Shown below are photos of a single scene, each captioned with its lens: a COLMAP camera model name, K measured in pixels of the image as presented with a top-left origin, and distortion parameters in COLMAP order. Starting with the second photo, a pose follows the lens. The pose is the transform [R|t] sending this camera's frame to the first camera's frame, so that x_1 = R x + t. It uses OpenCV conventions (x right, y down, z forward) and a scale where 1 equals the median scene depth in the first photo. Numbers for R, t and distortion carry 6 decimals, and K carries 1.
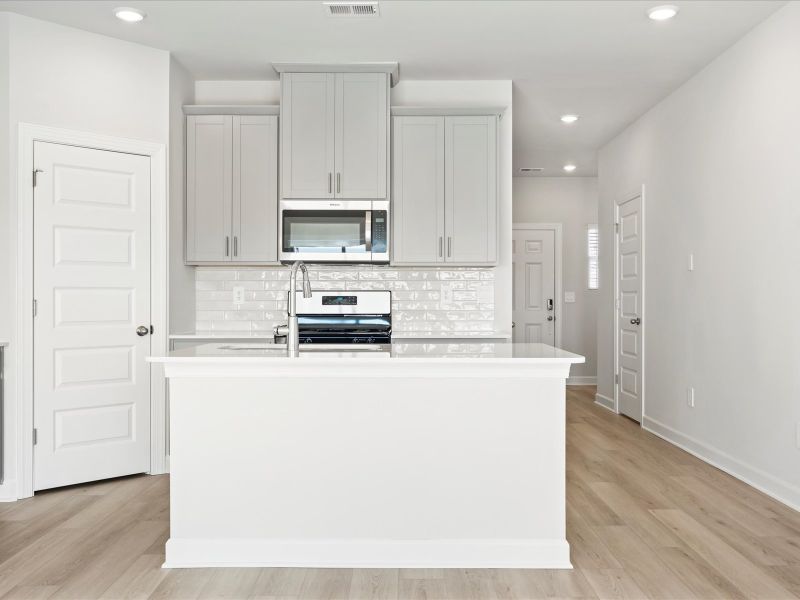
lens RADIAL K [[741.4, 0, 400.0], [0, 741.4, 300.0], [0, 0, 1]] dist [0.008448, 0.002469]
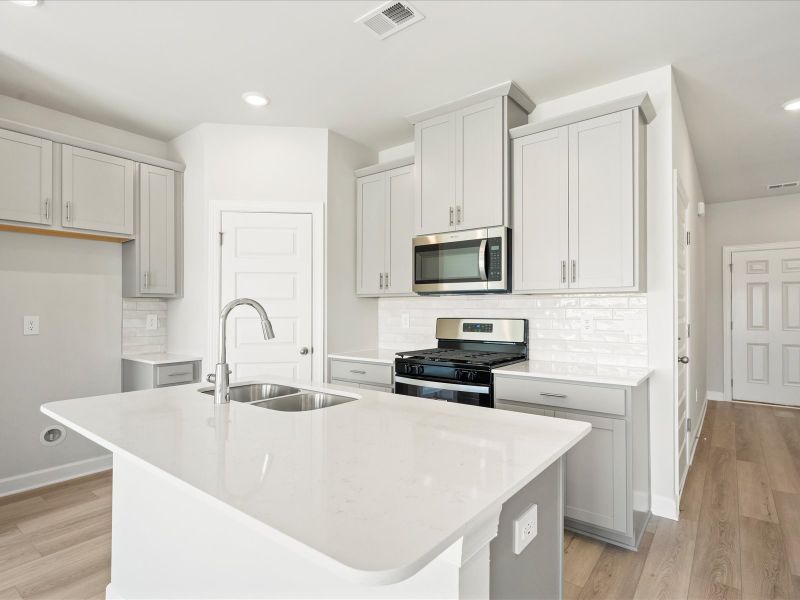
lens RADIAL K [[429.1, 0, 401.7], [0, 429.1, 307.9], [0, 0, 1]] dist [-0.003174, -0.000883]
pose [[0.795936, -0.004880, -0.605362, 0.211929], [0.000379, 0.999971, -0.007563, -0.024137], [0.605381, 0.005790, 0.795915, 0.470829]]
